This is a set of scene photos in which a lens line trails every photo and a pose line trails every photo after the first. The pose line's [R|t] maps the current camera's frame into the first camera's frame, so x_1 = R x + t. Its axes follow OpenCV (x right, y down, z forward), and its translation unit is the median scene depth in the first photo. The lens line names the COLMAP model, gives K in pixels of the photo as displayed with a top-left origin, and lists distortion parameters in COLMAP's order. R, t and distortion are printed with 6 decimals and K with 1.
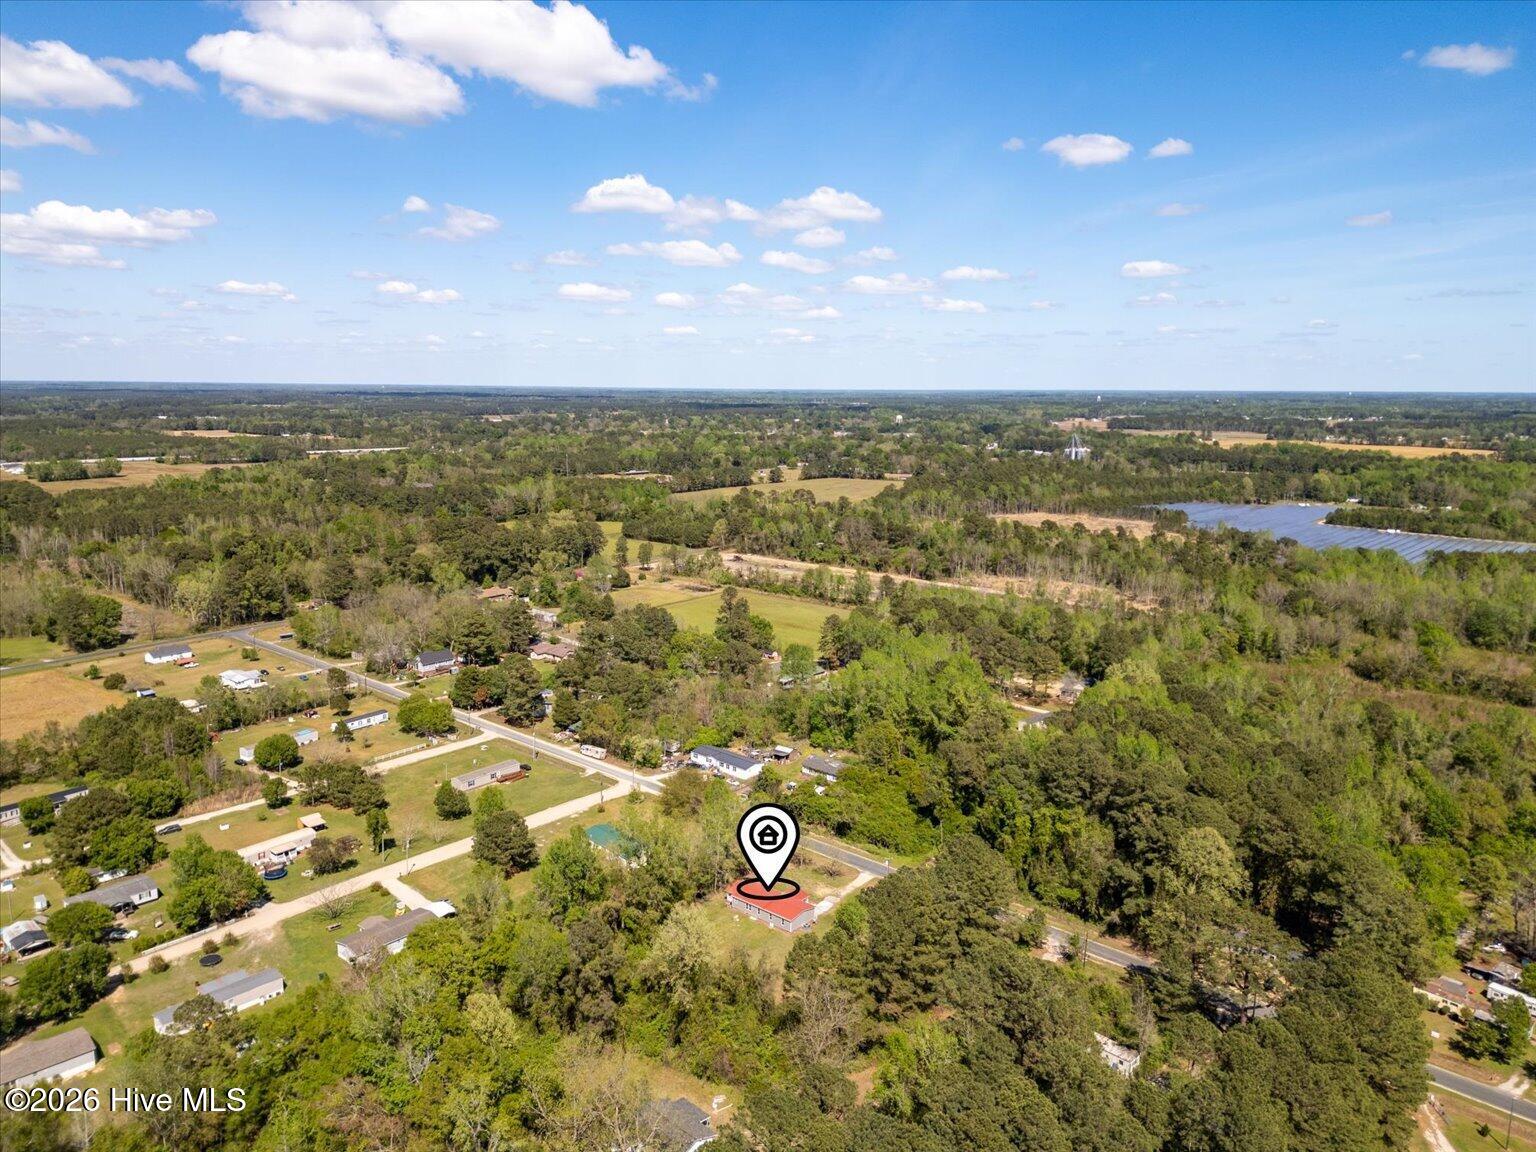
lens RADIAL K [[1085.6, 0, 774.4], [0, 1085.6, 577.4], [0, 0, 1]] dist [0.069416, -0.056334]
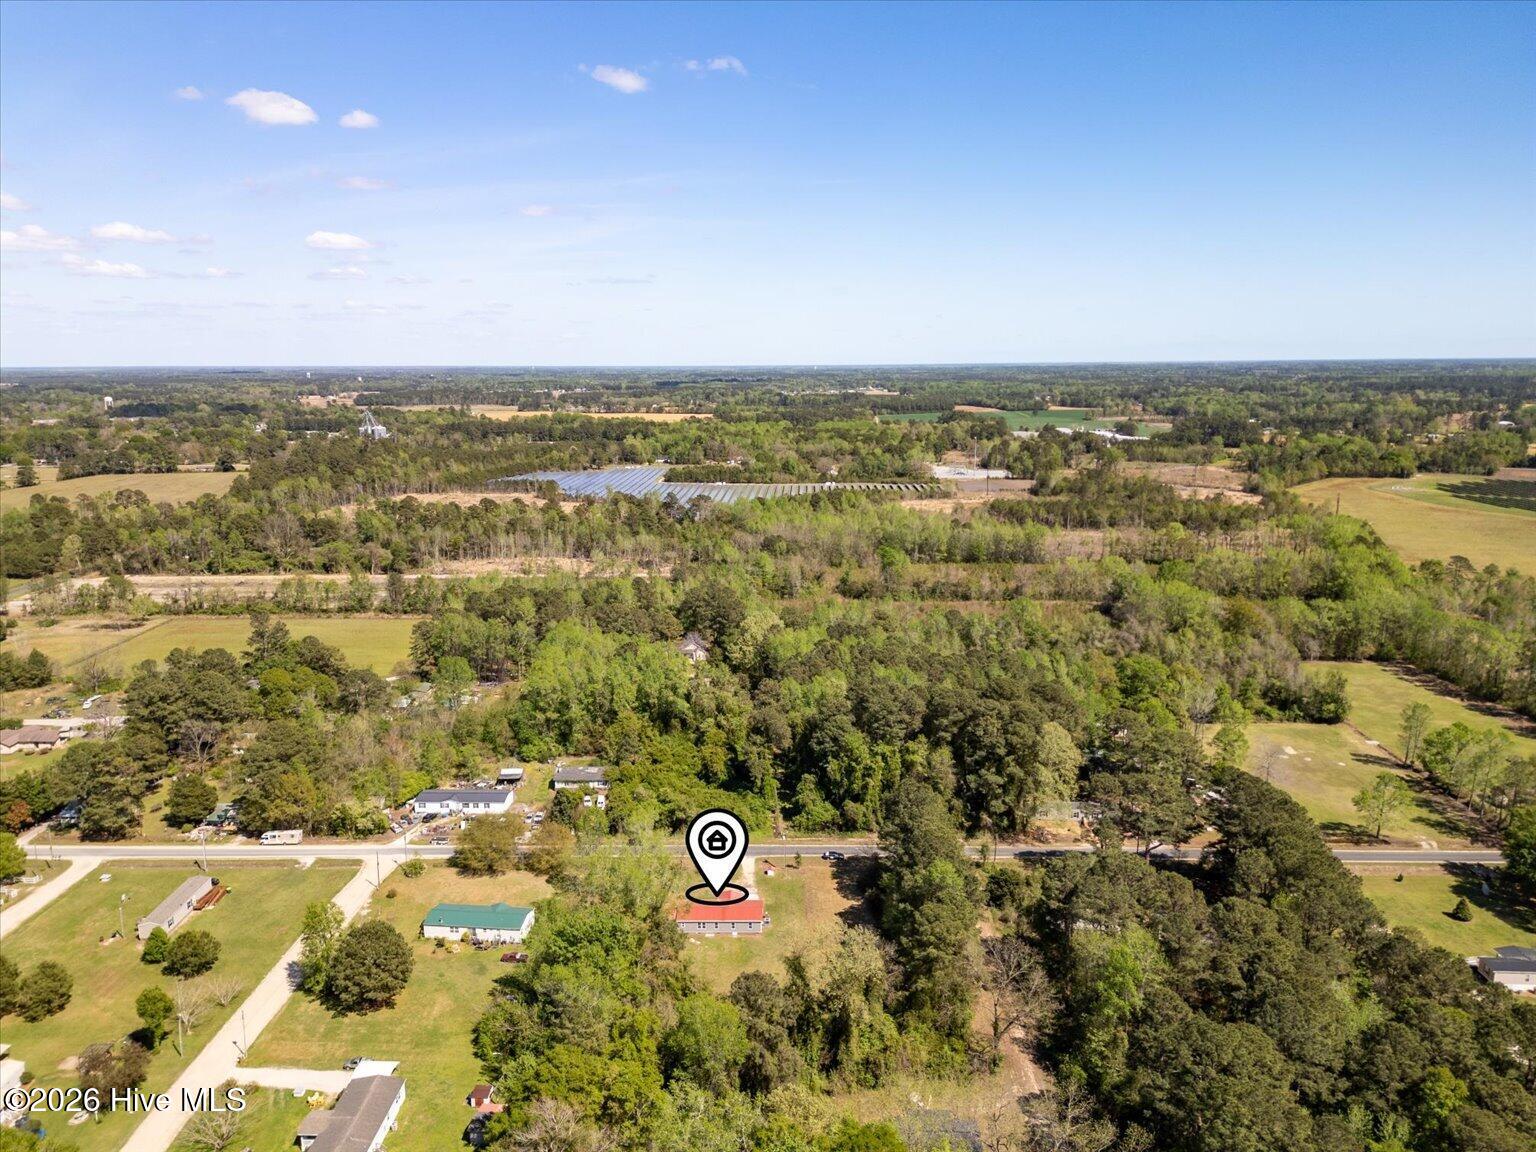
lens RADIAL K [[1085.6, 0, 773.6], [0, 1085.6, 564.2], [0, 0, 1]] dist [0.069416, -0.056334]
pose [[0.759910, -0.131208, 0.636648, -0.367117], [0.124823, 0.990644, 0.055174, -0.031535], [-0.637931, 0.037541, 0.769178, 0.164763]]
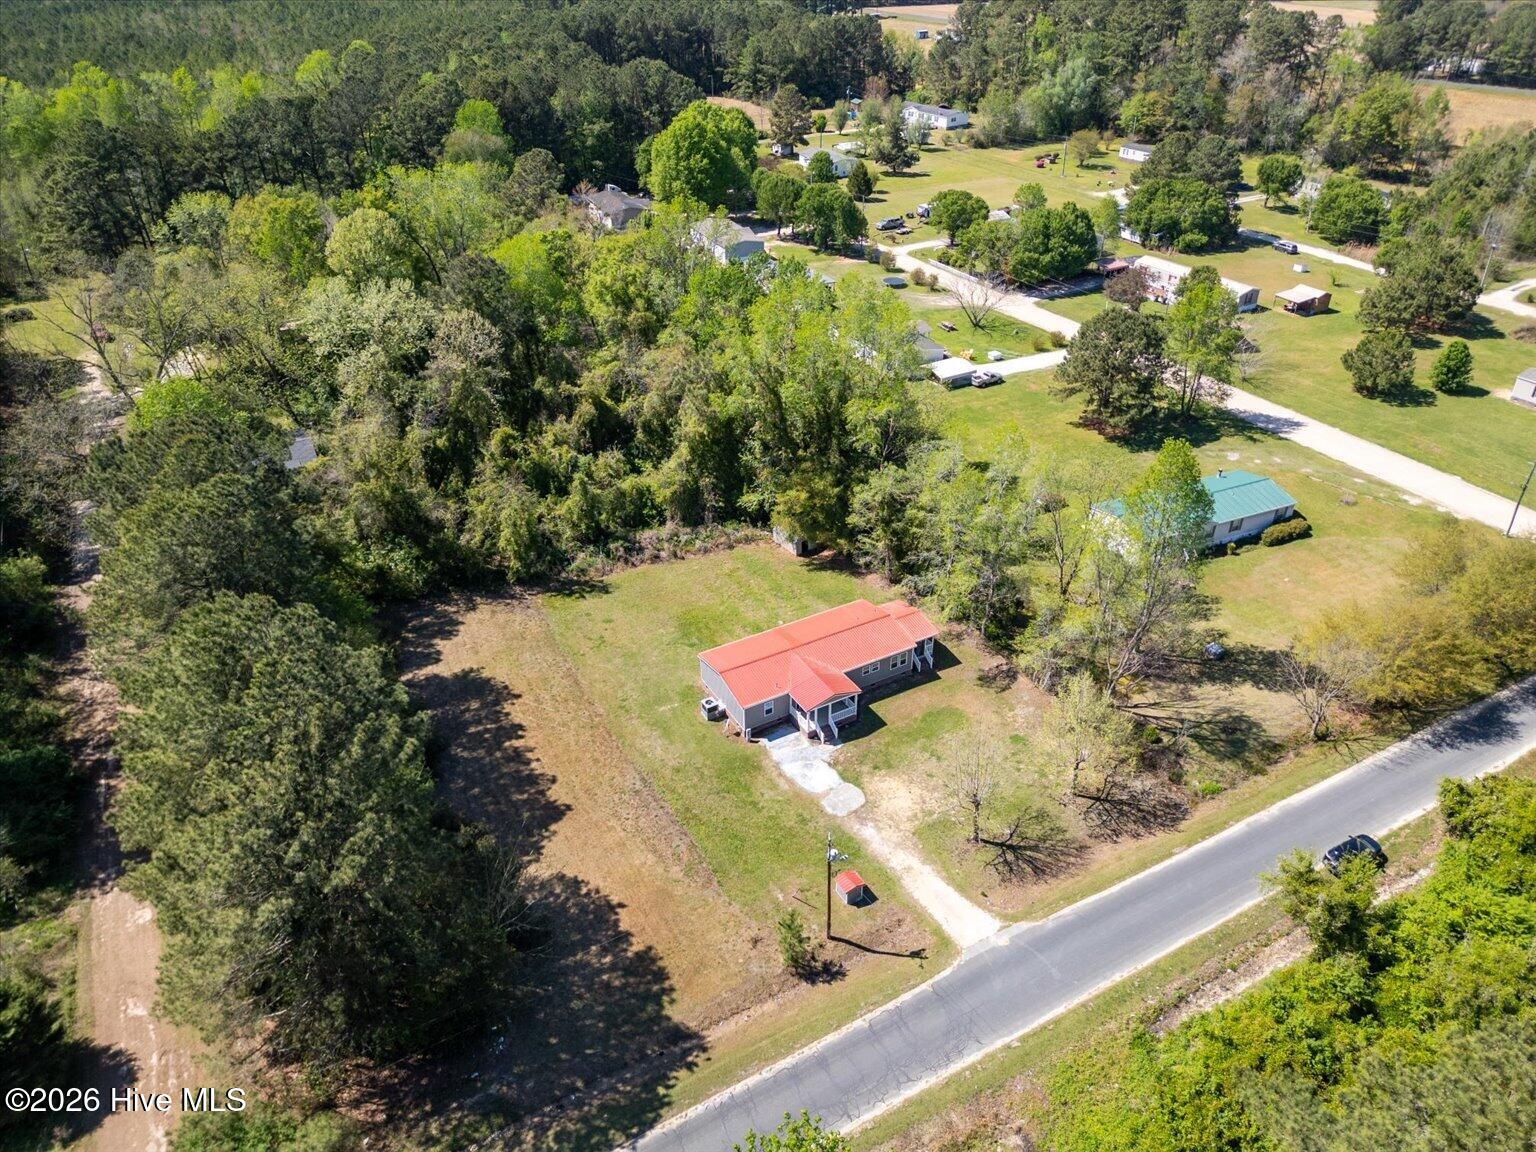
lens RADIAL K [[1085.6, 0, 772.7], [0, 1085.6, 589.0], [0, 0, 1]] dist [0.069416, -0.056334]
pose [[-0.338947, 0.498592, -0.797823, 0.213887], [-0.161269, 0.804678, 0.571390, 0.037684], [0.926880, 0.322335, -0.192336, 0.736417]]
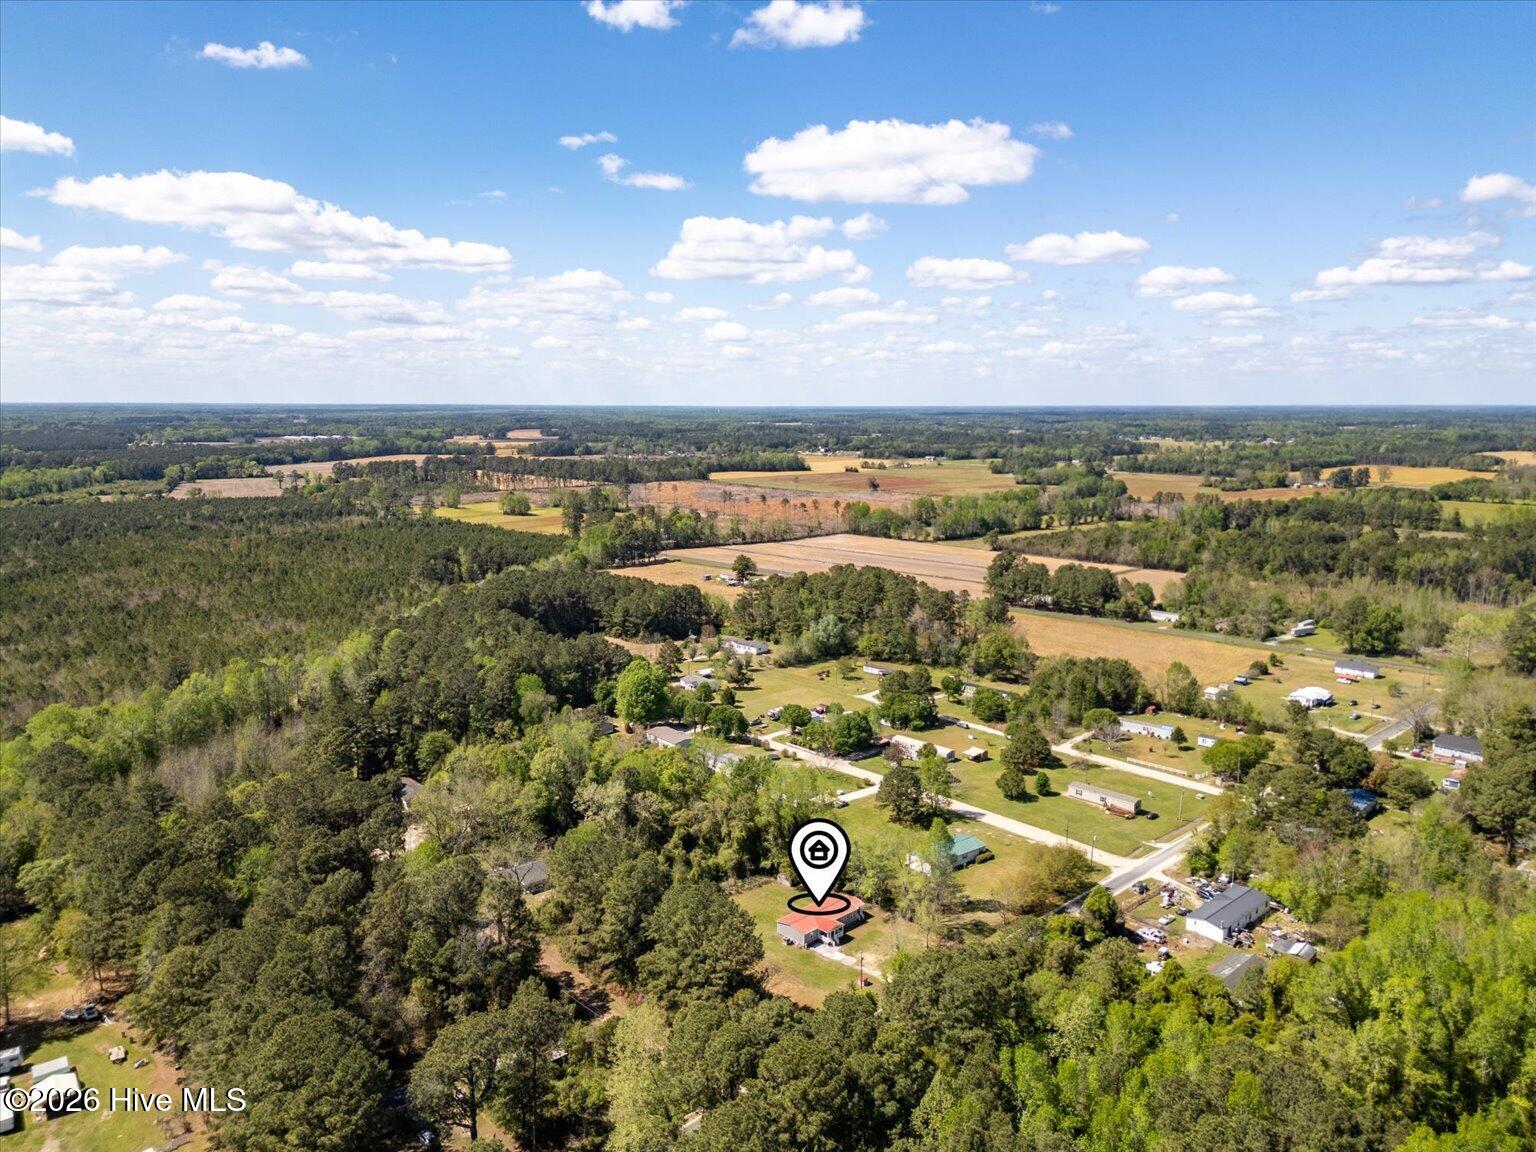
lens RADIAL K [[1085.6, 0, 767.1], [0, 1085.6, 561.6], [0, 0, 1]] dist [0.069416, -0.056334]
pose [[-0.104727, 0.132717, -0.985606, 0.662986], [-0.175235, 0.973086, 0.149652, -0.113212], [0.978941, 0.188385, -0.078652, 0.677341]]
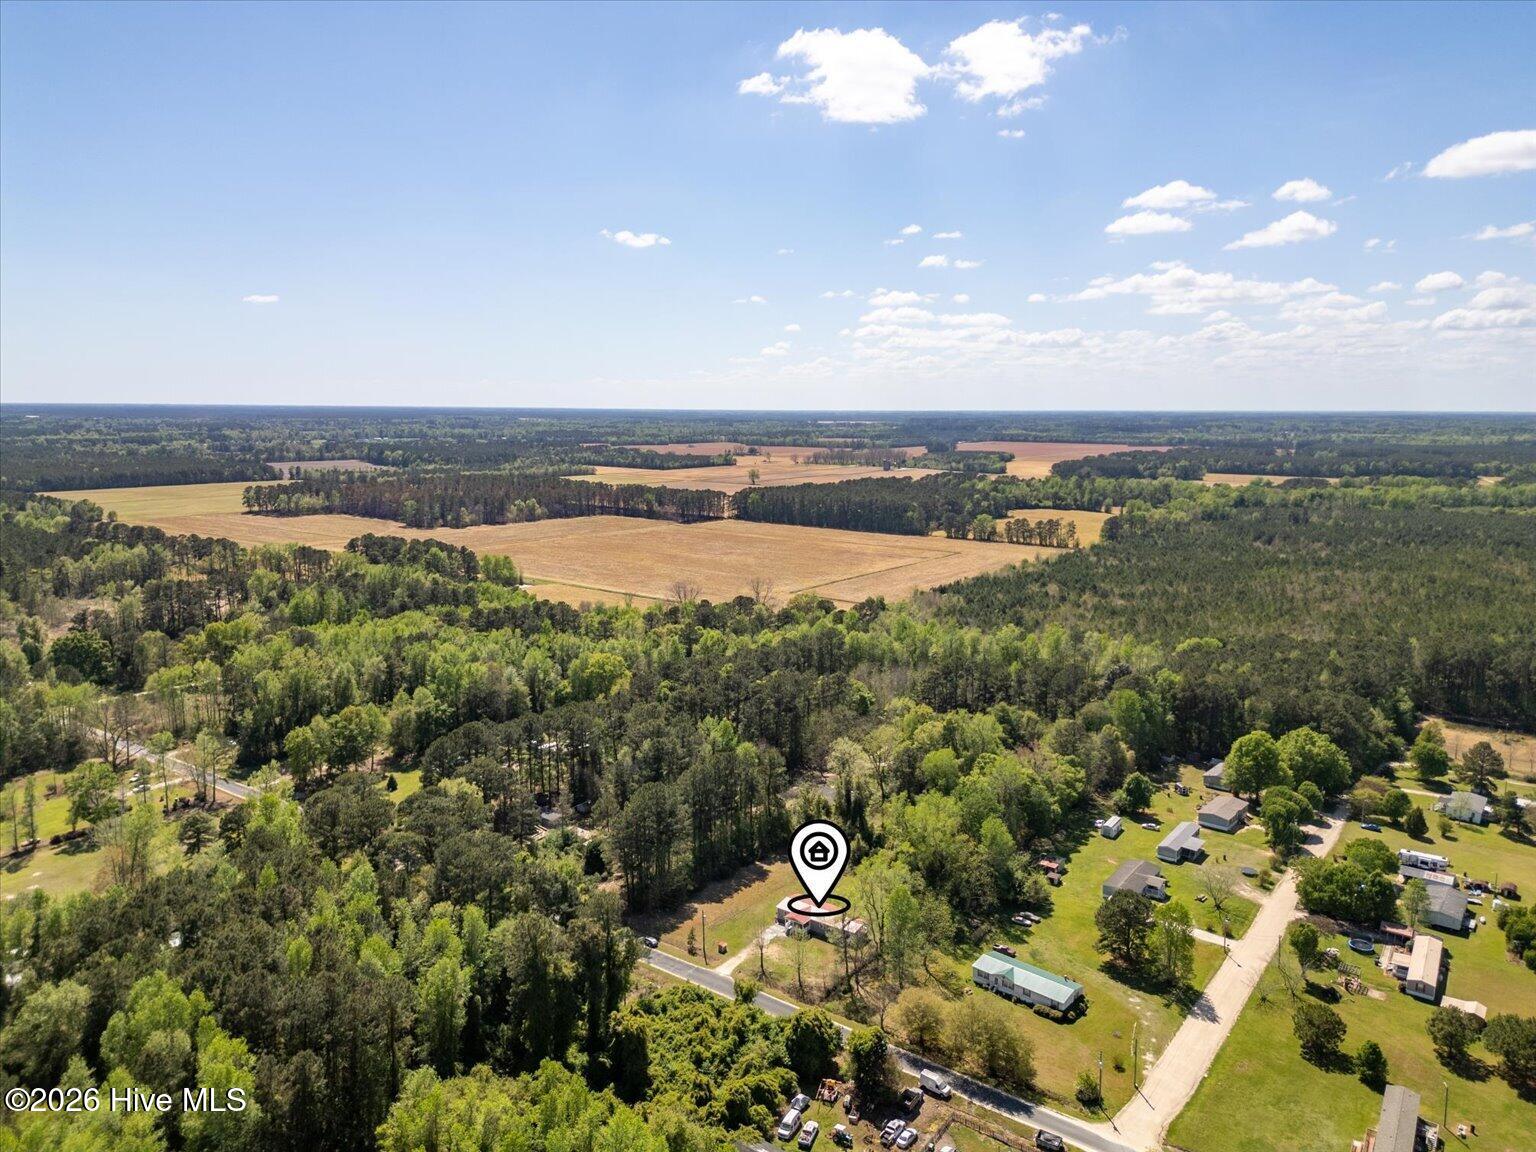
lens RADIAL K [[1085.6, 0, 759.1], [0, 1085.6, 577.1], [0, 0, 1]] dist [0.069416, -0.056334]
pose [[-0.997277, -0.008851, -0.073211, 0.092068], [-0.032522, 0.943804, 0.328902, -0.236836], [0.066186, 0.330388, -0.941522, 1.298391]]
